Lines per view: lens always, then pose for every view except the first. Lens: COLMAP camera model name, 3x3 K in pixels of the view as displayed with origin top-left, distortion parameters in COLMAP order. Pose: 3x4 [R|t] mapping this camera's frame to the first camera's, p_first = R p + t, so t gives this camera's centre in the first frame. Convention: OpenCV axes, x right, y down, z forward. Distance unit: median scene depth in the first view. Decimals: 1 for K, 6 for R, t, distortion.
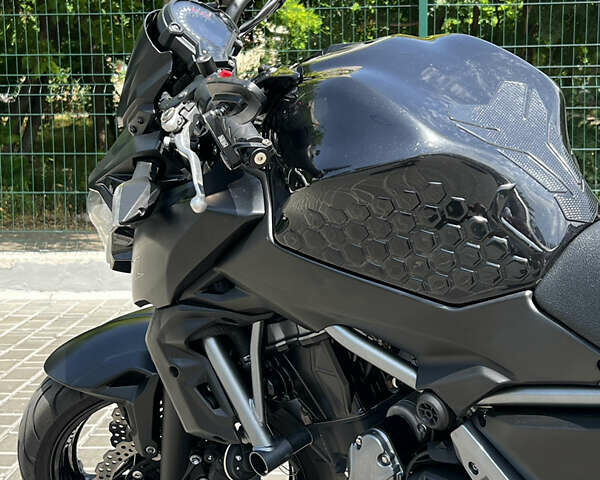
lens RADIAL K [[1098.0, 0, 297.1], [0, 1098.0, 239.3], [0, 0, 1]] dist [0.149441, 0.000000]
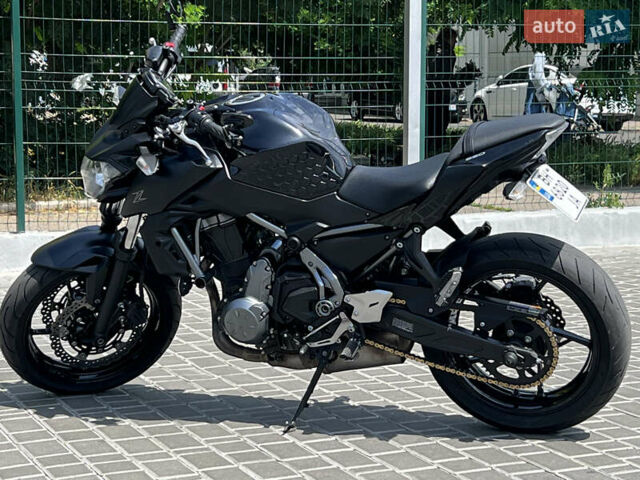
lens RADIAL K [[1364.0, 0, 320.0], [0, 1364.0, 235.3], [0, 0, 1]] dist [0.290233, 0.000000]
pose [[0.880537, -0.035659, 0.472635, -1.196776], [0.043338, 0.999046, -0.005363, 0.142954], [-0.471993, 0.025206, 0.881242, -1.640886]]
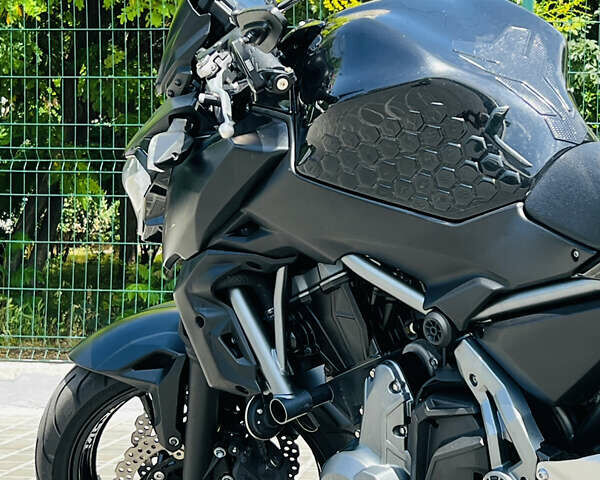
lens RADIAL K [[1488.5, 0, 300.3], [0, 1488.5, 241.5], [0, 0, 1]] dist [0.240007, 0.000000]
pose [[0.997798, 0.026292, -0.060885, 0.069744], [-0.033701, 0.991703, -0.124054, 0.234412], [0.057118, 0.125833, 0.990406, -0.410665]]
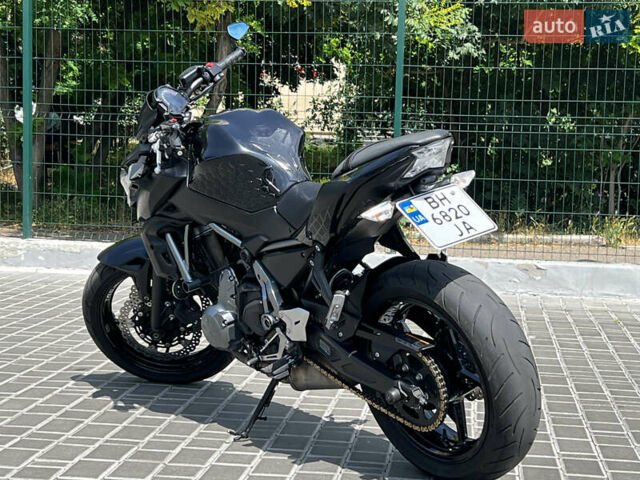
lens RADIAL K [[1167.3, 0, 322.0], [0, 1167.3, 243.6], [0, 0, 1]] dist [0.220295, 0.000000]
pose [[0.997734, 0.045614, -0.049462, 0.396820], [-0.047132, 0.998439, -0.029984, 0.184579], [0.048018, 0.032247, 0.998326, -1.560724]]
